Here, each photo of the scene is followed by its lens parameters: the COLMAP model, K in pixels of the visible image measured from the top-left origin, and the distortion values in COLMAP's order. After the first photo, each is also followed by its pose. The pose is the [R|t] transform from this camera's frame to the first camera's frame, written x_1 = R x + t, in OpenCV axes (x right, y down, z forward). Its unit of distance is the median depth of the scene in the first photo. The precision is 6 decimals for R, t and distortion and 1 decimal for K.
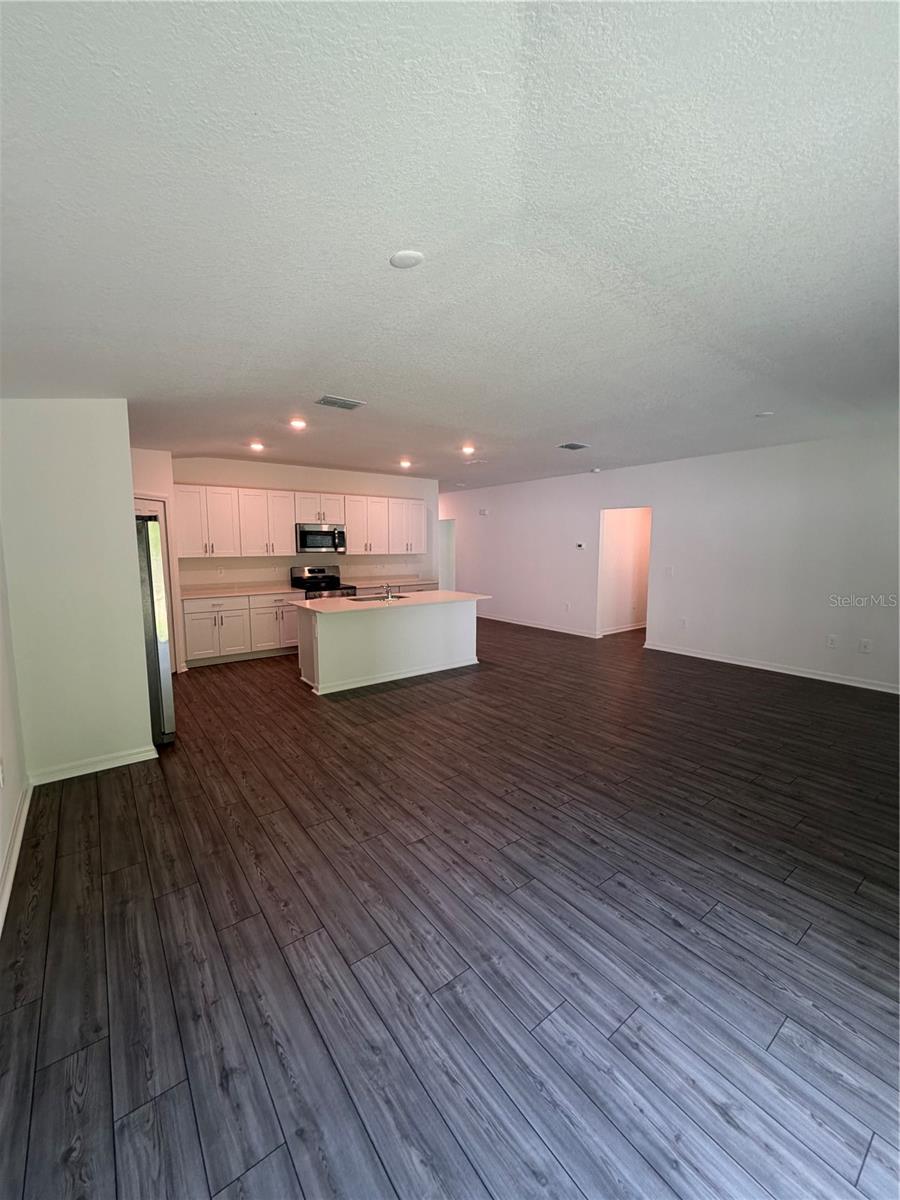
lens RADIAL K [[482.3, 0, 442.9], [0, 482.3, 604.5], [0, 0, 1]] dist [-0.001558, -0.000021]
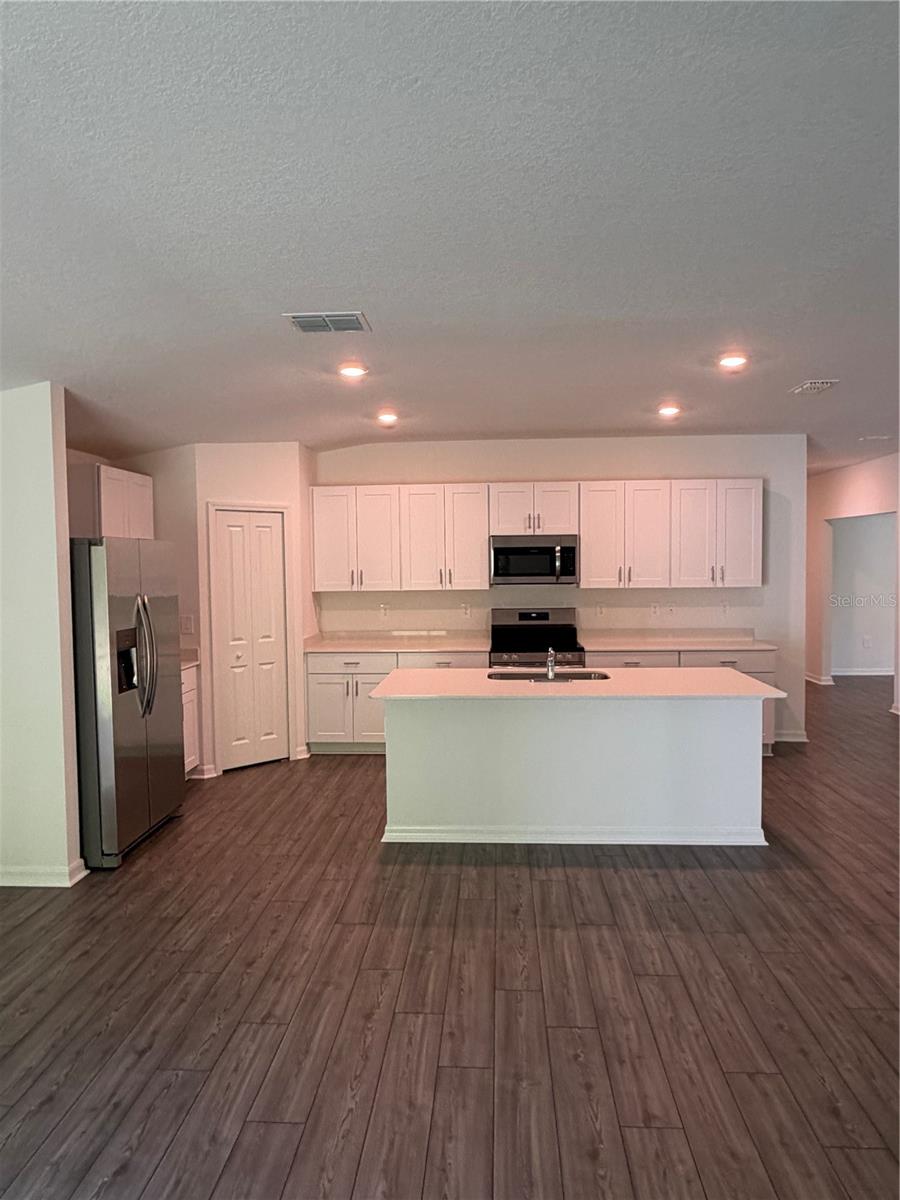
lens RADIAL K [[762.8, 0, 447.7], [0, 762.8, 598.9], [0, 0, 1]] dist [-0.000145, -0.003759]
pose [[0.758646, 0.020187, -0.651190, 0.369304], [-0.070416, 0.996205, -0.051154, -0.052777], [0.647686, 0.084662, 0.757189, 0.357155]]
